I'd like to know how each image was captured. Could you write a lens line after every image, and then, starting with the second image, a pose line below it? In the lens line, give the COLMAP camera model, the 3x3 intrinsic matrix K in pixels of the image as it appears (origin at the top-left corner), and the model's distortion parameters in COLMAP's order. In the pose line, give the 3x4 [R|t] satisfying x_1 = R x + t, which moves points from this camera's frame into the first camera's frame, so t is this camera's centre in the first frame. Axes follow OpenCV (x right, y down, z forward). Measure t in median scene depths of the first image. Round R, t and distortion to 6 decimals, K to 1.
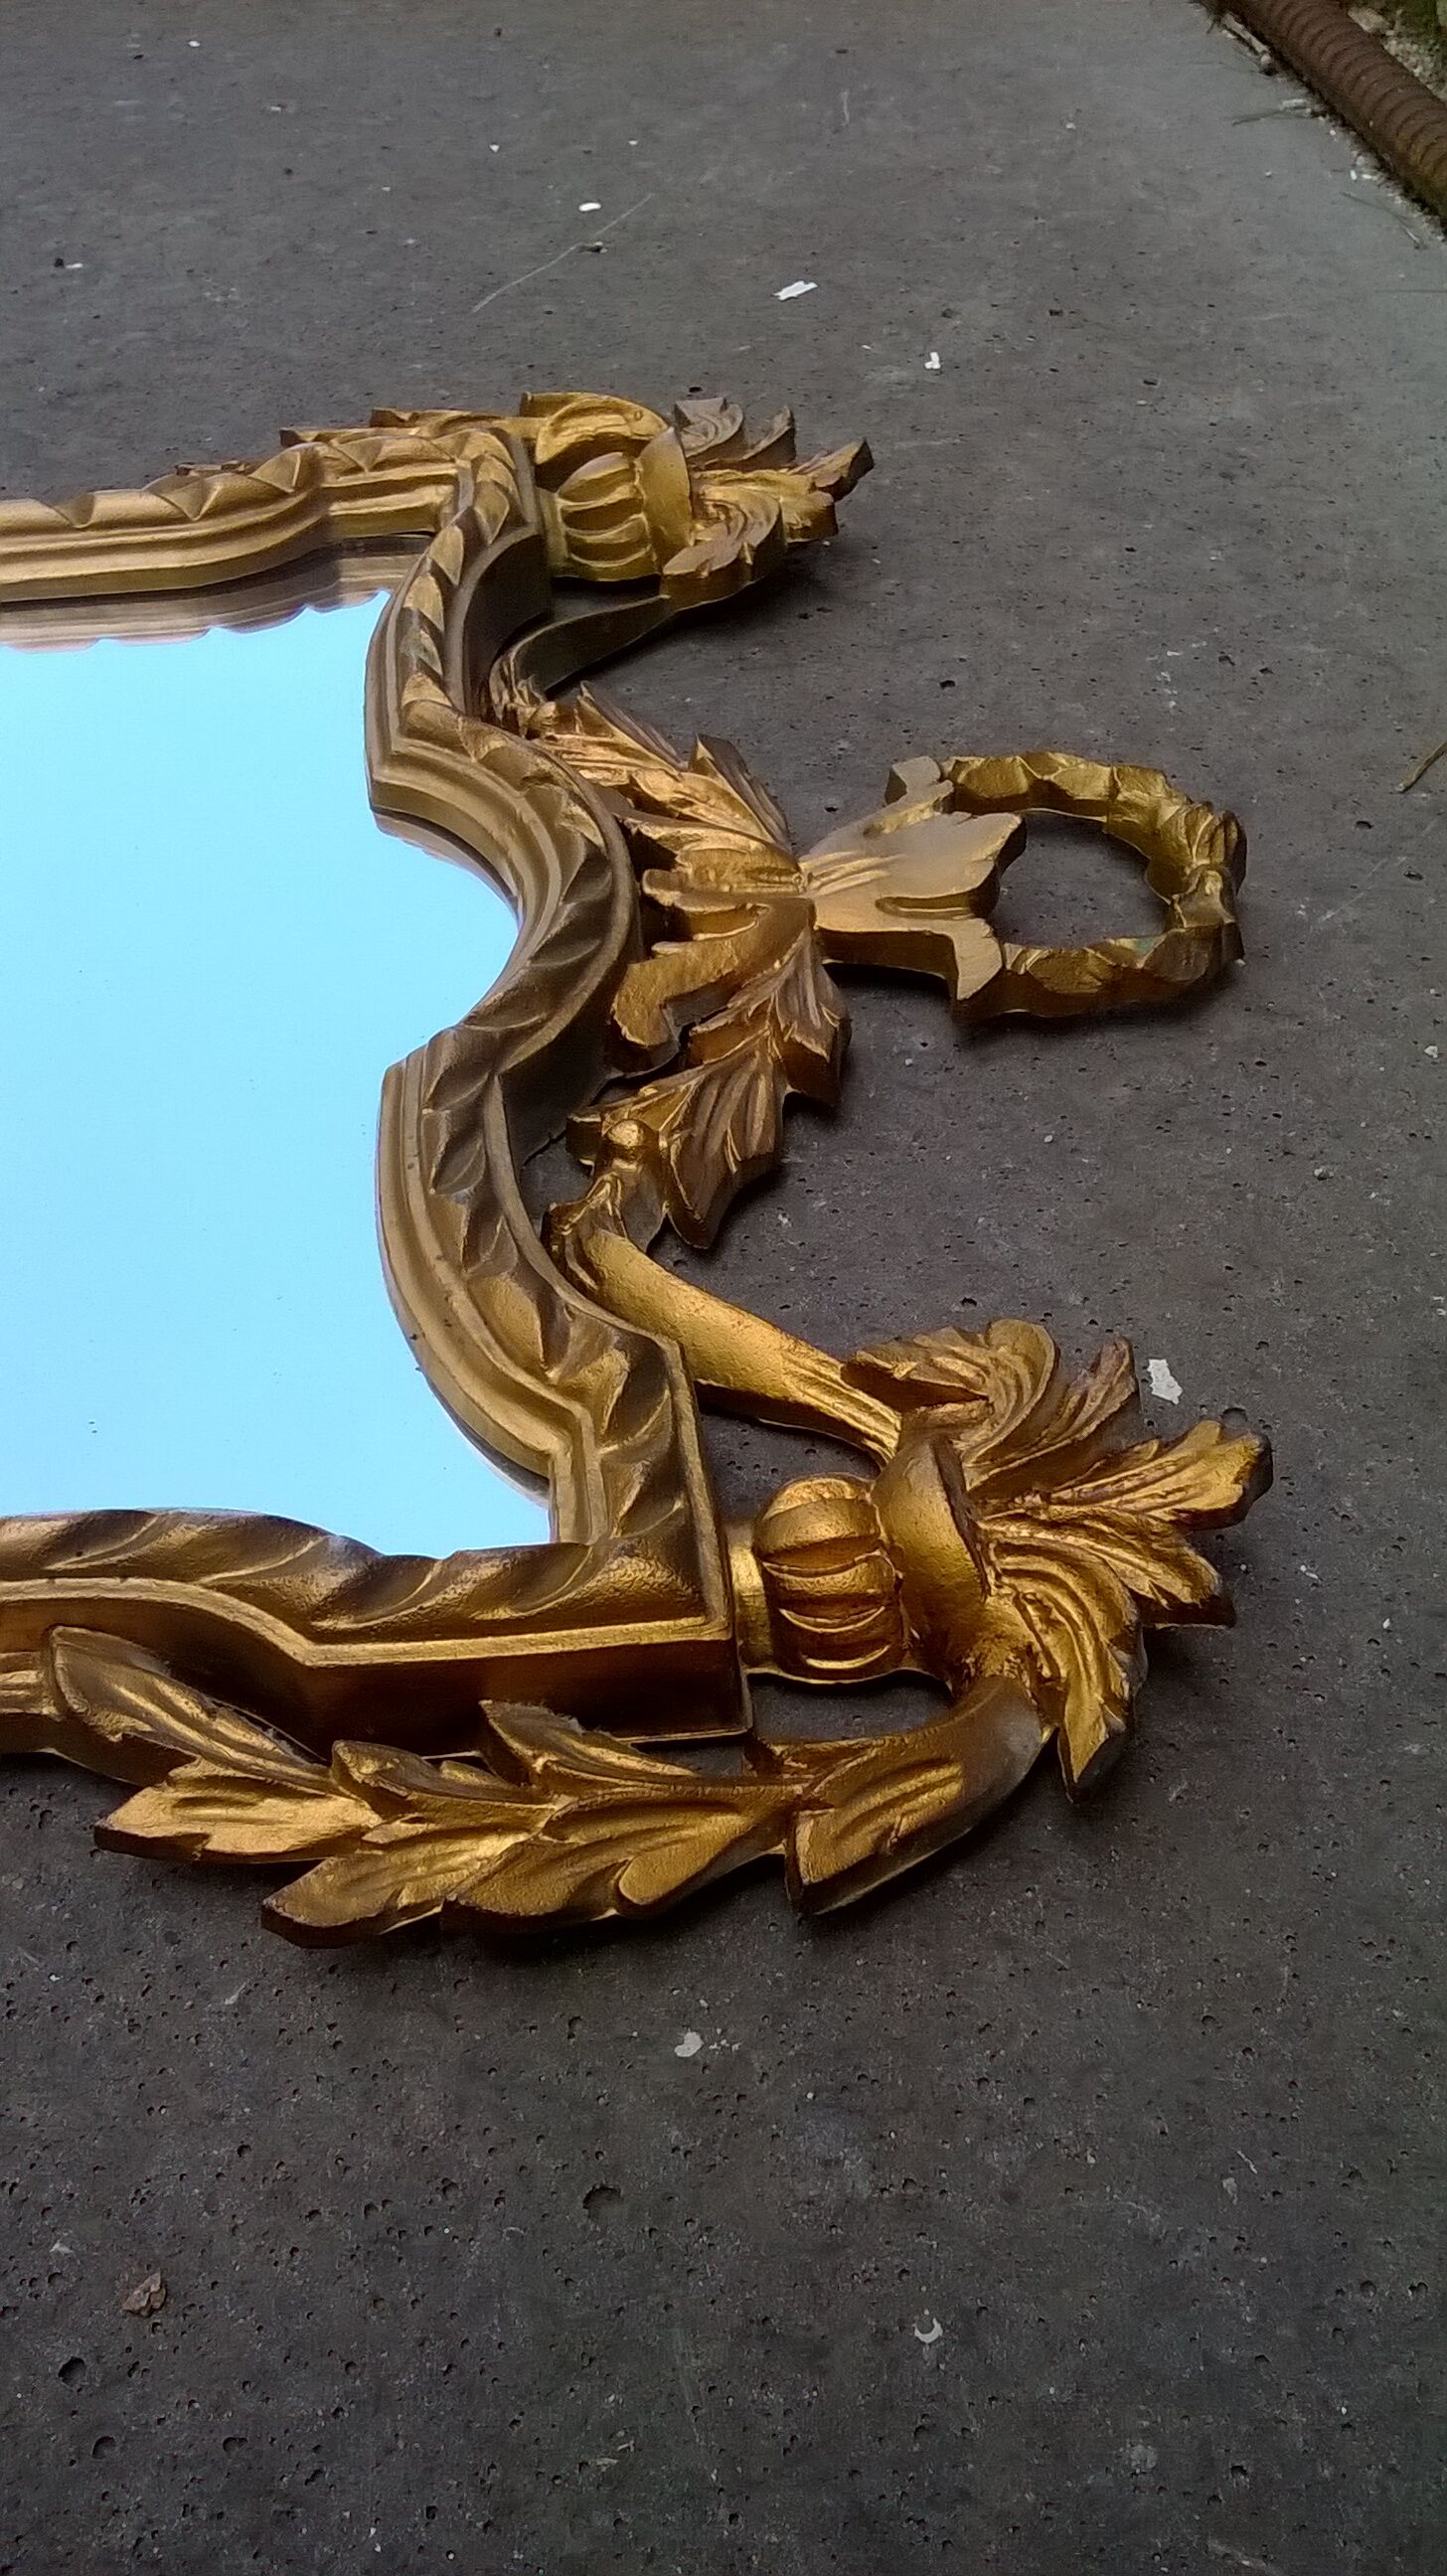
lens RADIAL K [[2243.4, 0, 723.5], [0, 2243.4, 1288.0], [0, 0, 1]] dist [0.057519, -0.164880]
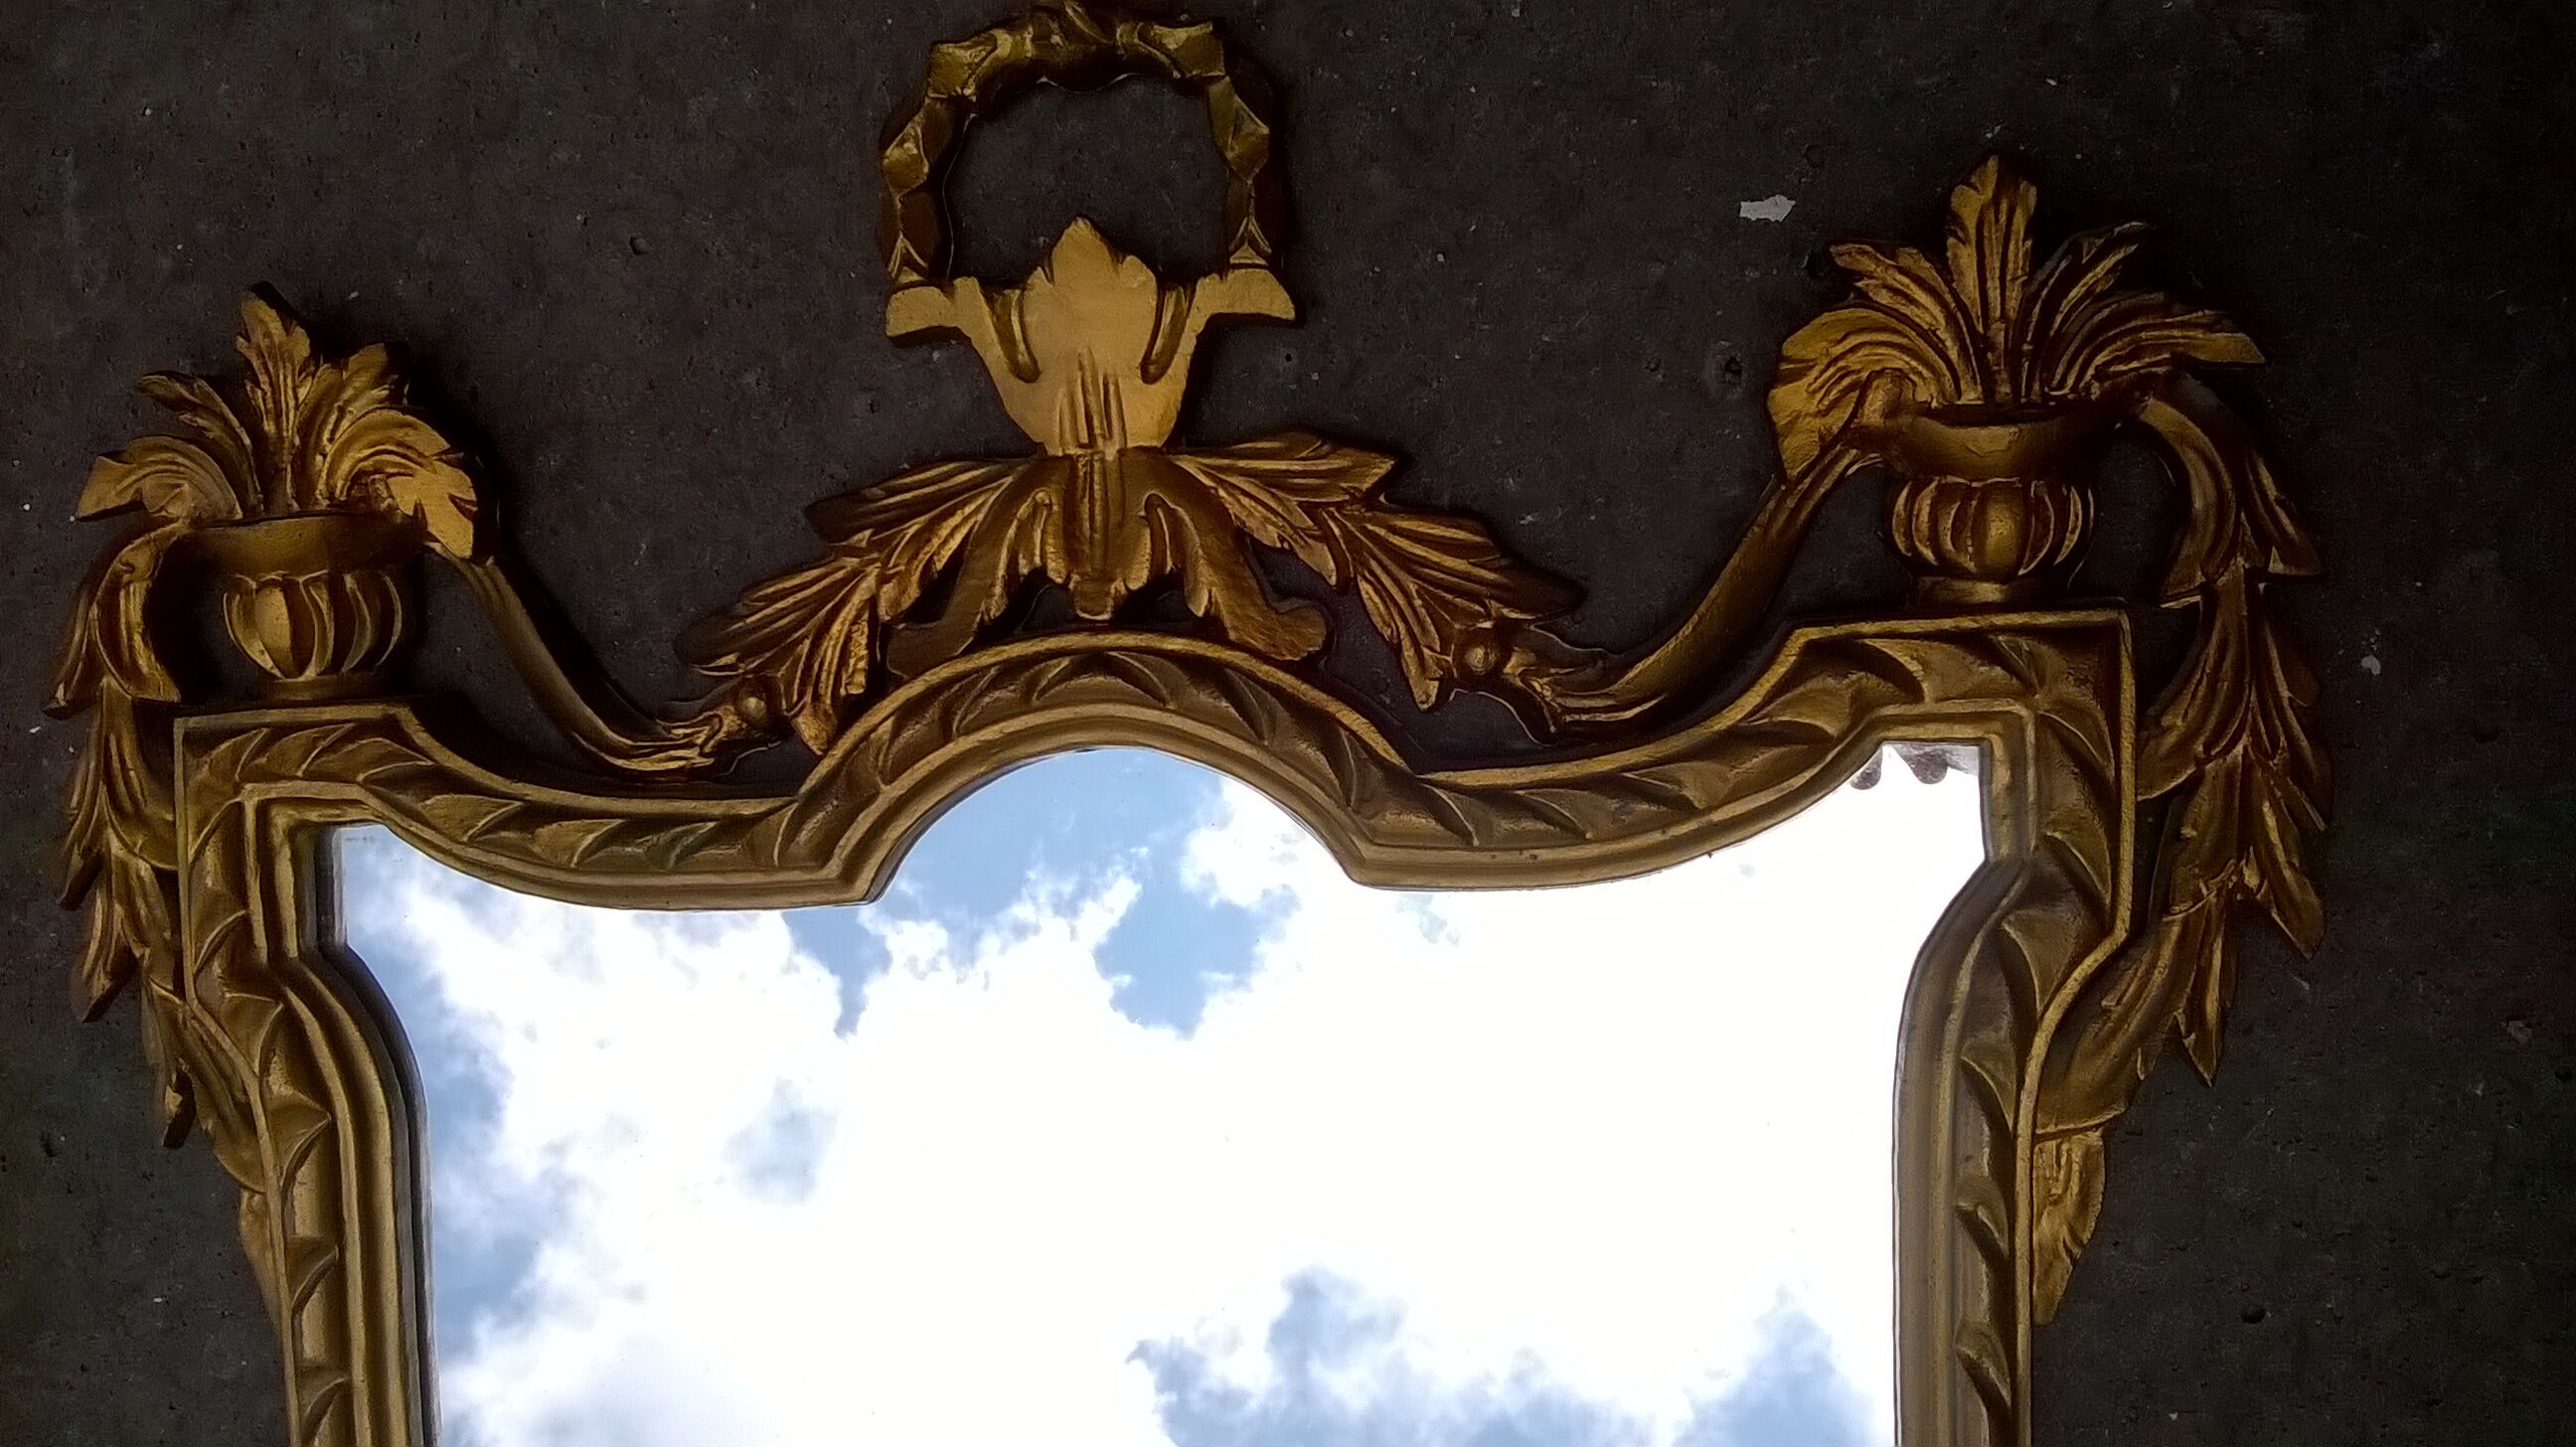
lens RADIAL K [[2243.4, 0, 1288.0], [0, 2243.4, 723.5], [0, 0, 1]] dist [0.057519, -0.164880]
pose [[0.087479, -0.995958, -0.020380, -0.055811], [0.801503, 0.058221, 0.595150, -0.714079], [-0.591557, -0.068397, 0.803356, 0.172927]]
